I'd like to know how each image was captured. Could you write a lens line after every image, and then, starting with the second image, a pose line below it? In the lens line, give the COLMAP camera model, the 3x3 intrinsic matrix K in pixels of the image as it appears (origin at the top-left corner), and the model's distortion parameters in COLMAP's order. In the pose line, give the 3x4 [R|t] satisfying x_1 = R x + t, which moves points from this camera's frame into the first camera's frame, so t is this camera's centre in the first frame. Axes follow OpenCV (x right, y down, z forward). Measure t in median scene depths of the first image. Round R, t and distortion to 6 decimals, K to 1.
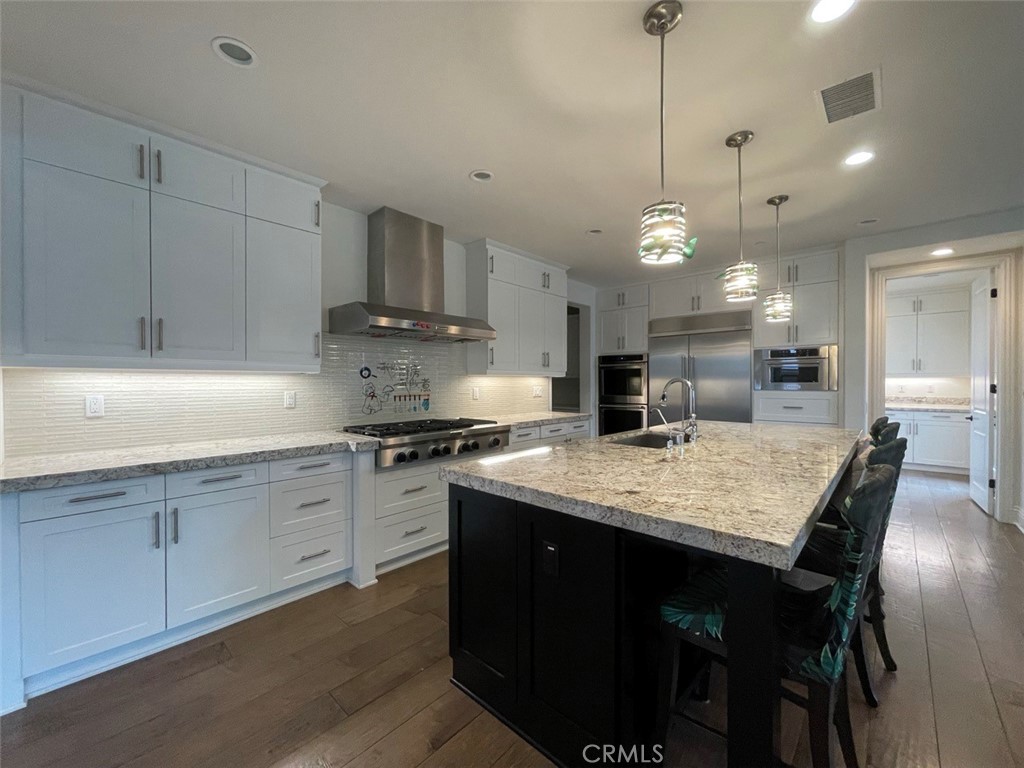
lens RADIAL K [[413.0, 0, 512.8], [0, 413.0, 386.9], [0, 0, 1]] dist [-0.004712, -0.000505]
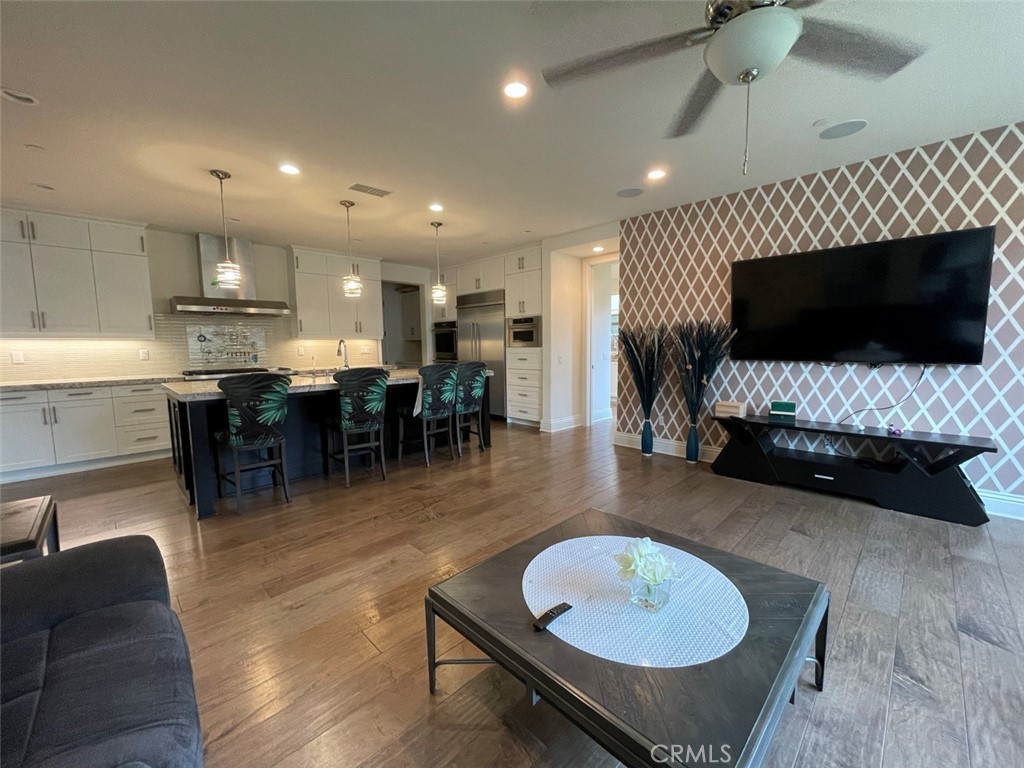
lens RADIAL K [[413.0, 0, 520.1], [0, 413.0, 388.6], [0, 0, 1]] dist [-0.004712, -0.000505]
pose [[0.999068, -0.004156, -0.042970, 0.911288], [0.008241, 0.995411, 0.095340, 0.017648], [0.042377, -0.095606, 0.994517, -0.530586]]
